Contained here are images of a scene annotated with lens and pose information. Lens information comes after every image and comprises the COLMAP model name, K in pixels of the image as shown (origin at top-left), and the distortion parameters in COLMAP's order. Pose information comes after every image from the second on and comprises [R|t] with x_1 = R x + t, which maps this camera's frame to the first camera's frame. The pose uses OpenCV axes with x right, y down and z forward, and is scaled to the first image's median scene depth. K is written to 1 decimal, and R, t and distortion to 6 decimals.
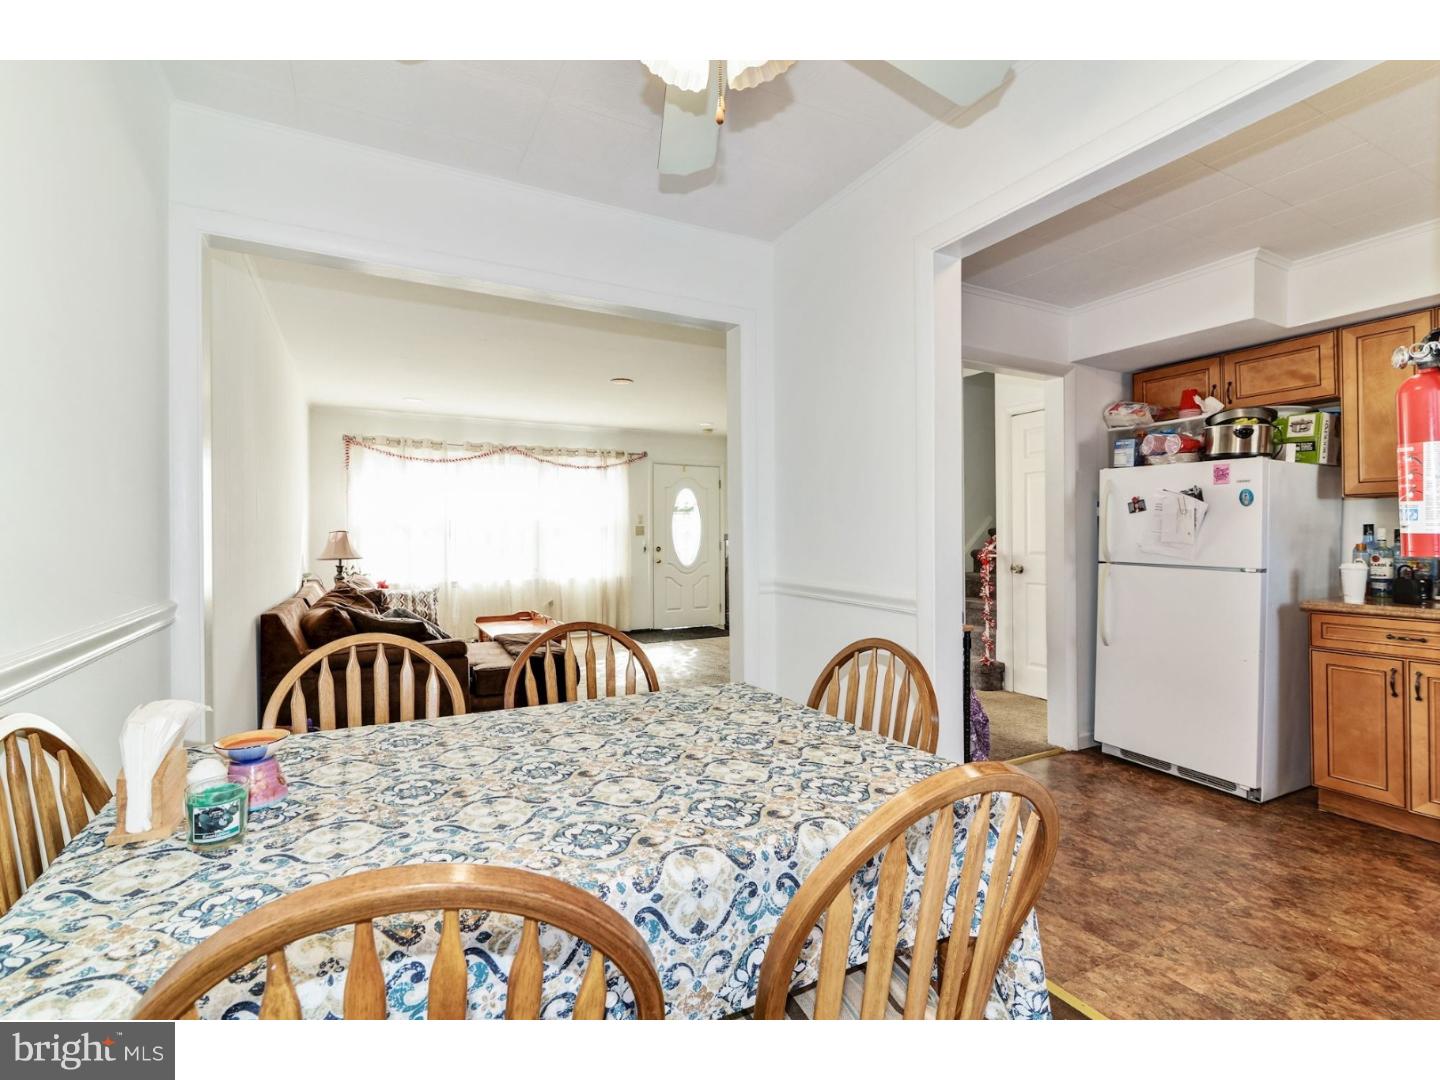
lens RADIAL K [[664.8, 0, 725.8], [0, 664.8, 531.2], [0, 0, 1]] dist [-0.000770, 0.001756]
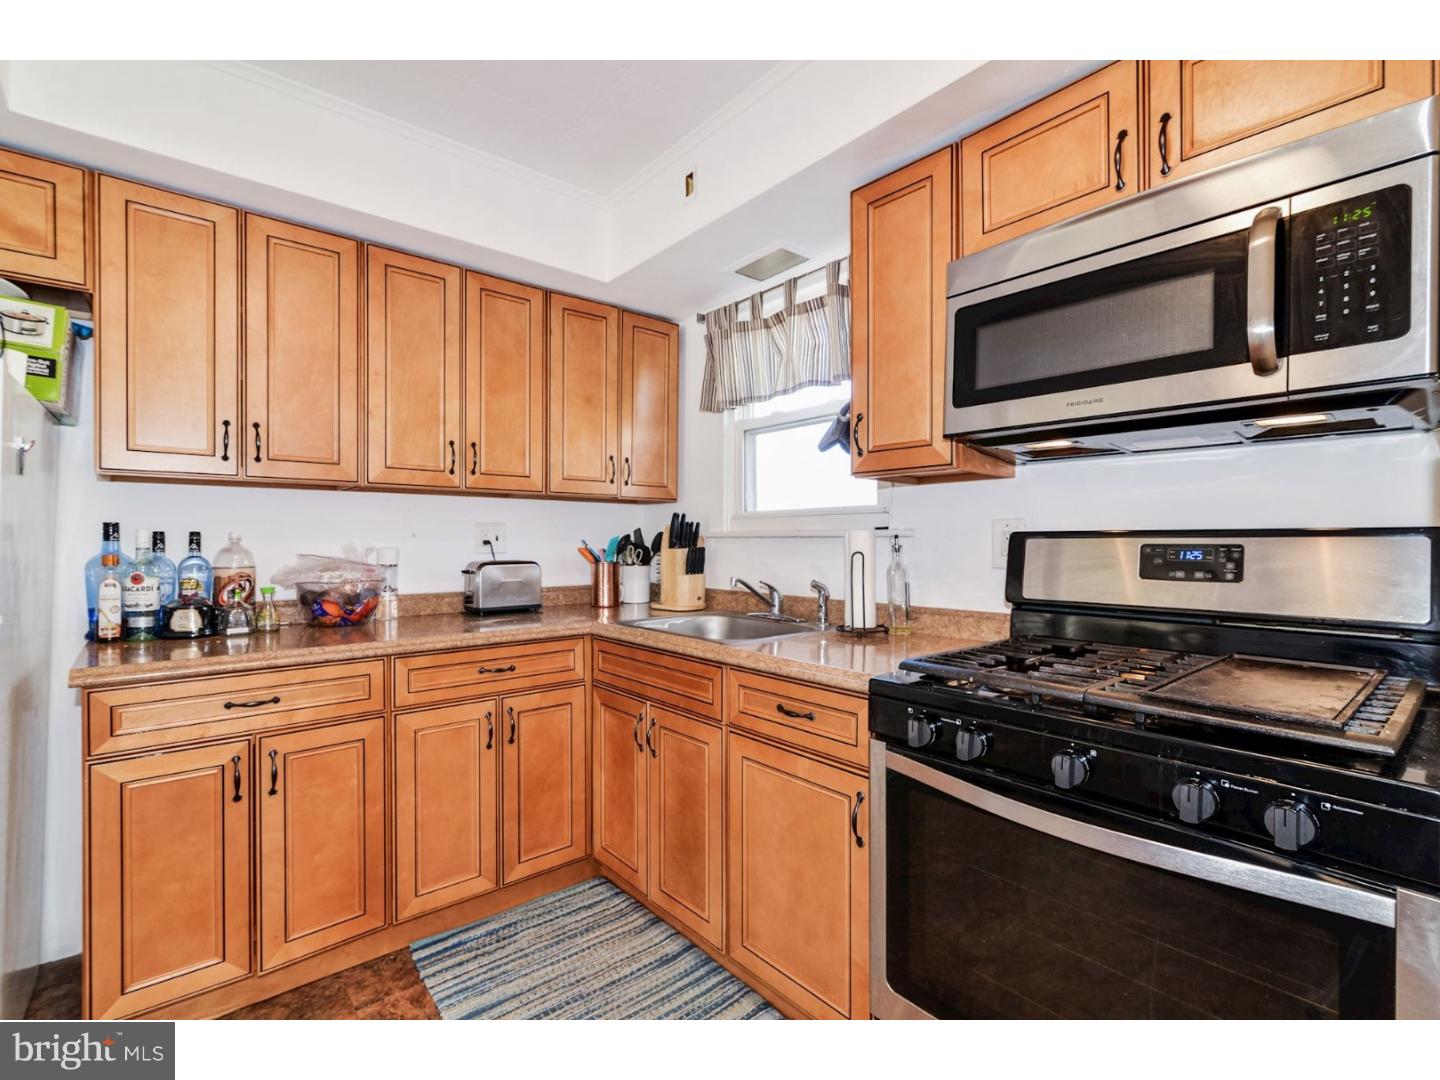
lens RADIAL K [[664.8, 0, 713.4], [0, 664.8, 539.8], [0, 0, 1]] dist [-0.000770, 0.001756]
pose [[-0.213695, 0.006600, 0.976878, 0.130300], [0.000460, 0.999978, -0.006655, 0.004586], [-0.976900, -0.000973, -0.213693, 0.297863]]
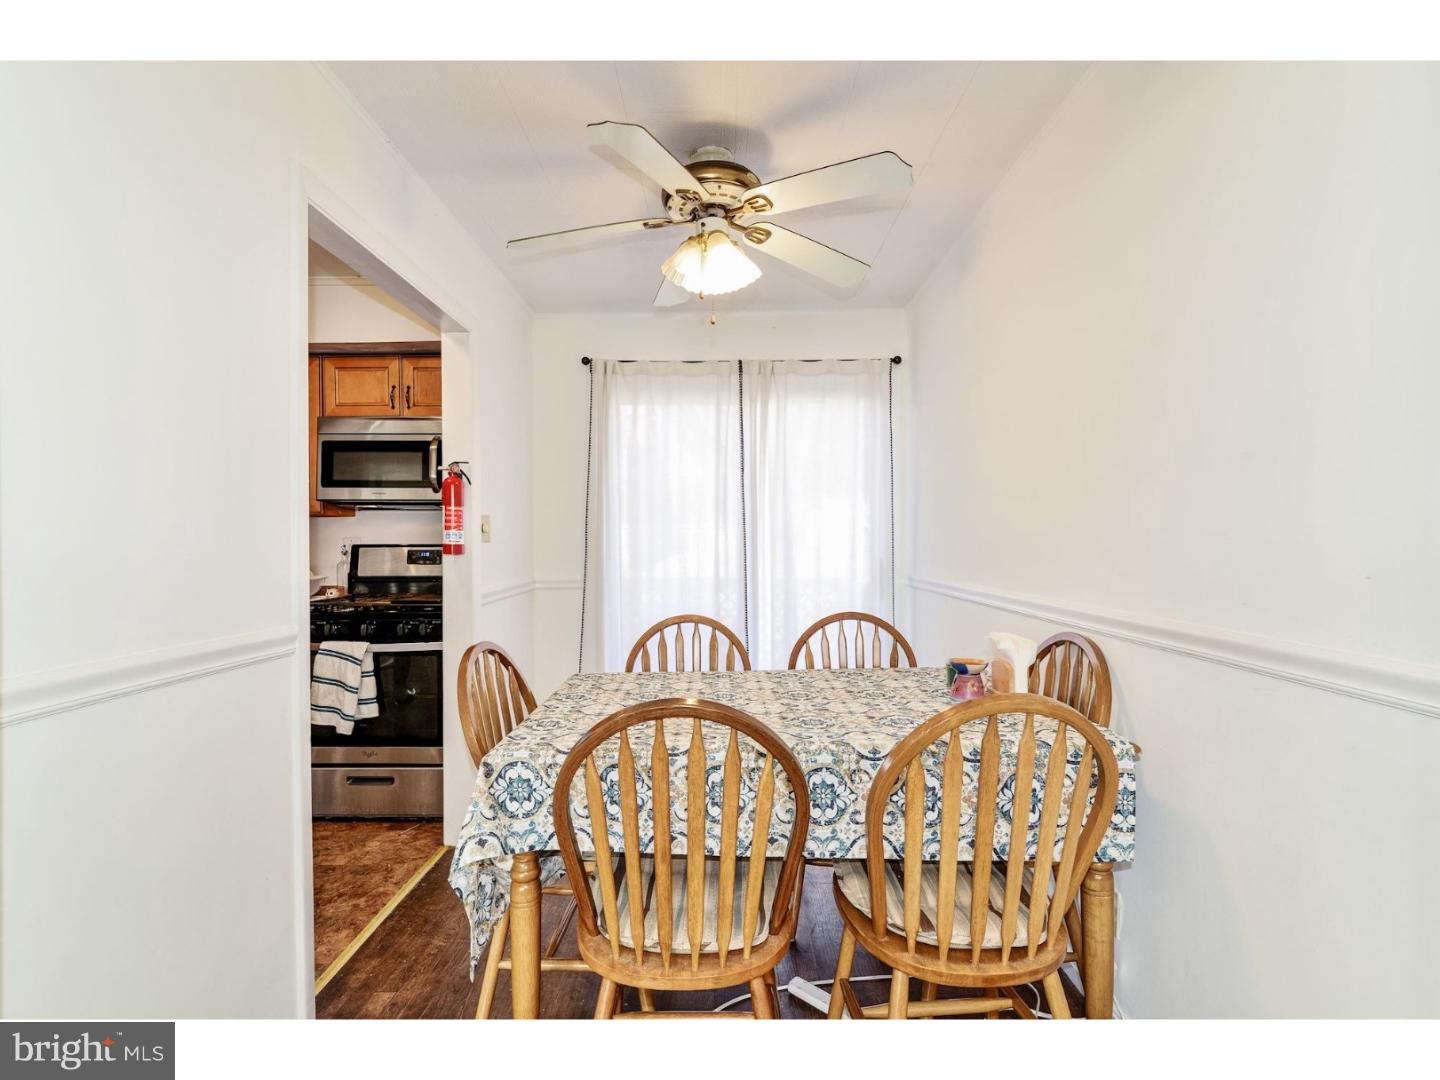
lens RADIAL K [[711.5, 0, 723.4], [0, 711.5, 541.0], [0, 0, 1]] dist [0.003824, 0.000501]
pose [[-0.876929, 0.006175, 0.480580, -0.166780], [0.005993, 0.999980, -0.001912, 0.000378], [-0.480582, 0.001203, -0.876949, 0.480703]]
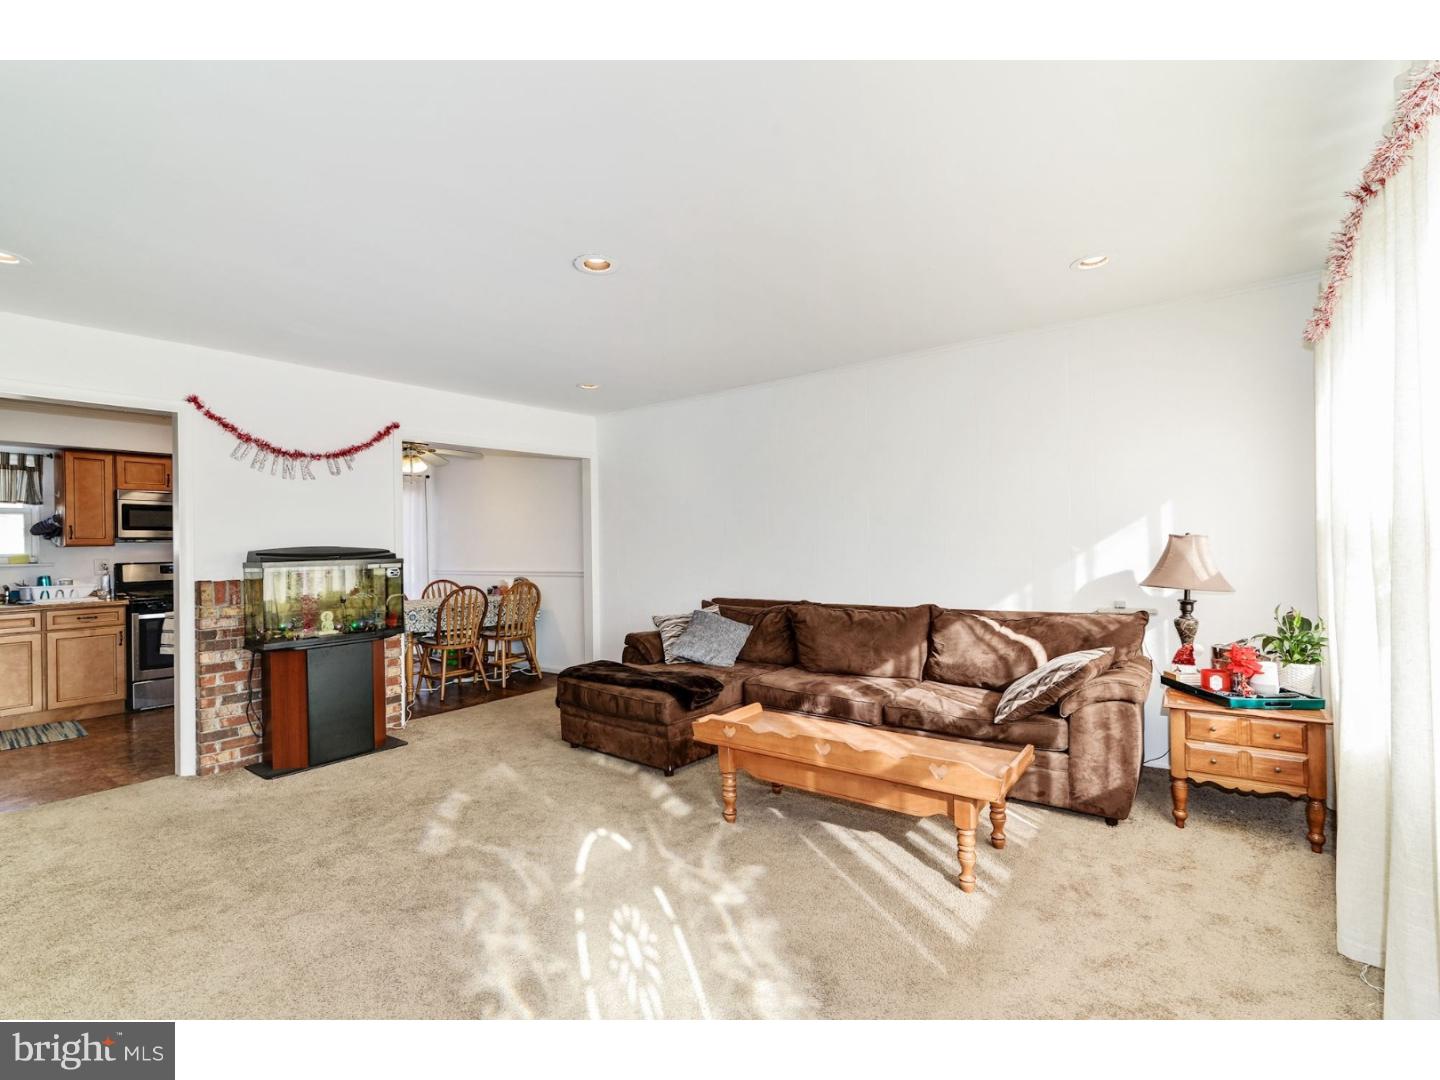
lens RADIAL K [[664.8, 0, 722.3], [0, 664.8, 540.0], [0, 0, 1]] dist [-0.000770, 0.001756]
pose [[-0.909451, 0.020723, -0.415294, -0.003960], [0.024544, 0.999691, -0.003865, -0.007132], [0.415086, -0.013708, -0.909679, 1.234917]]
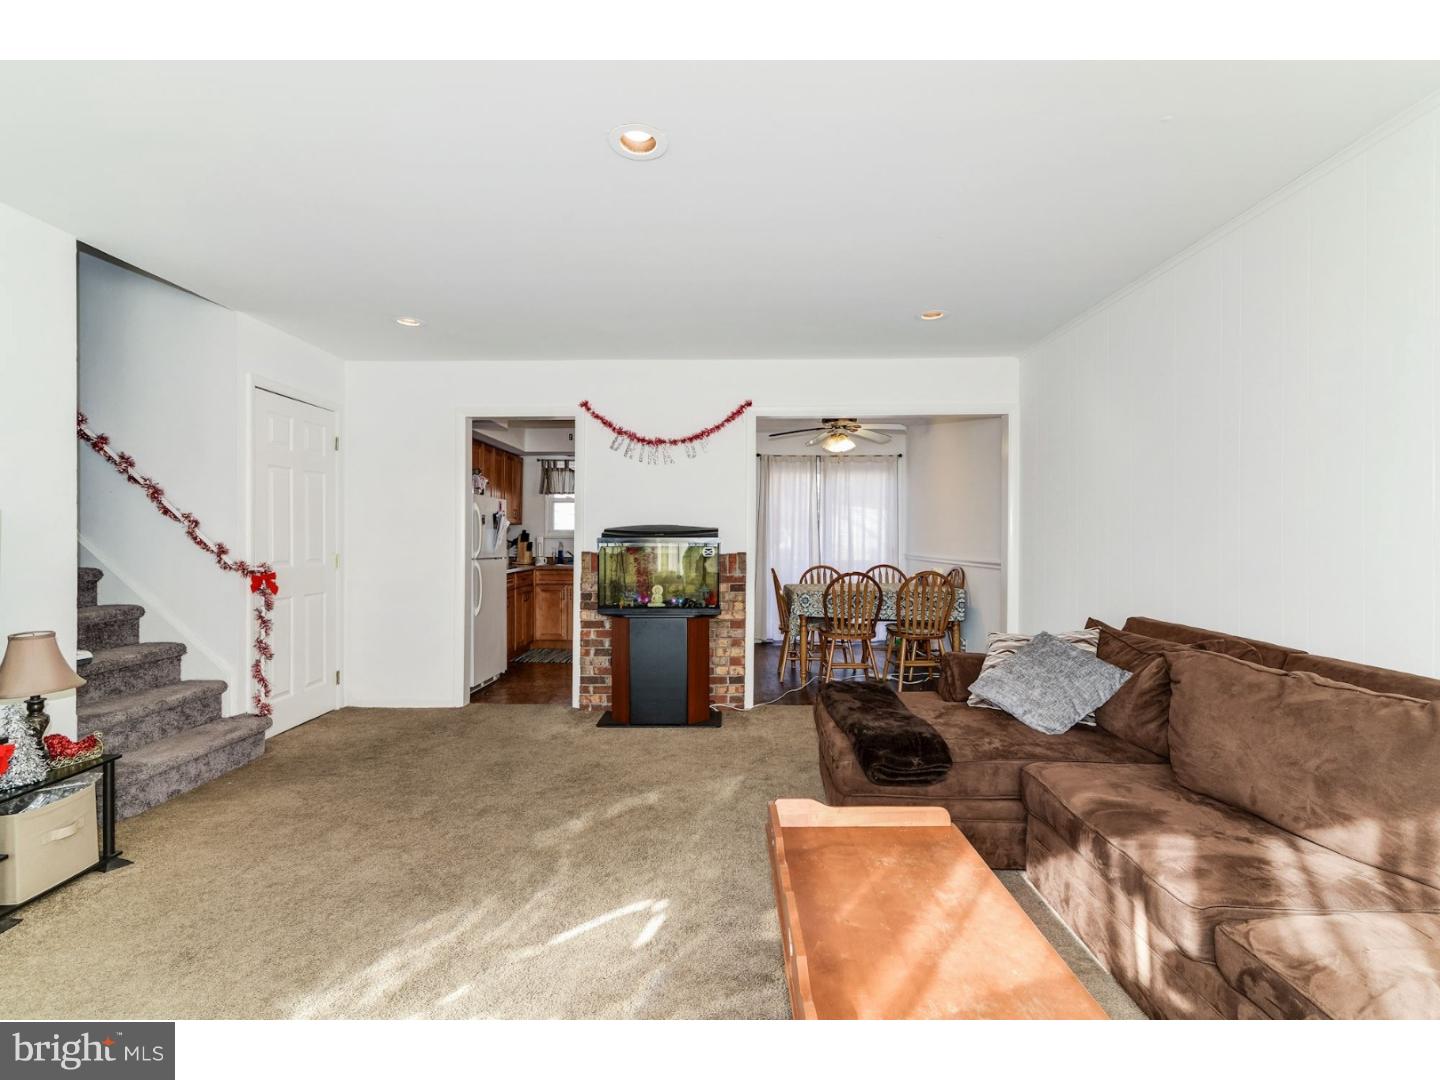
lens RADIAL K [[664.8, 0, 729.1], [0, 664.8, 537.4], [0, 0, 1]] dist [-0.000770, 0.001756]
pose [[-0.876043, 0.003857, 0.482218, -0.310634], [0.002912, 0.999992, -0.002707, 0.002073], [-0.482225, -0.000967, -0.876047, 1.064070]]
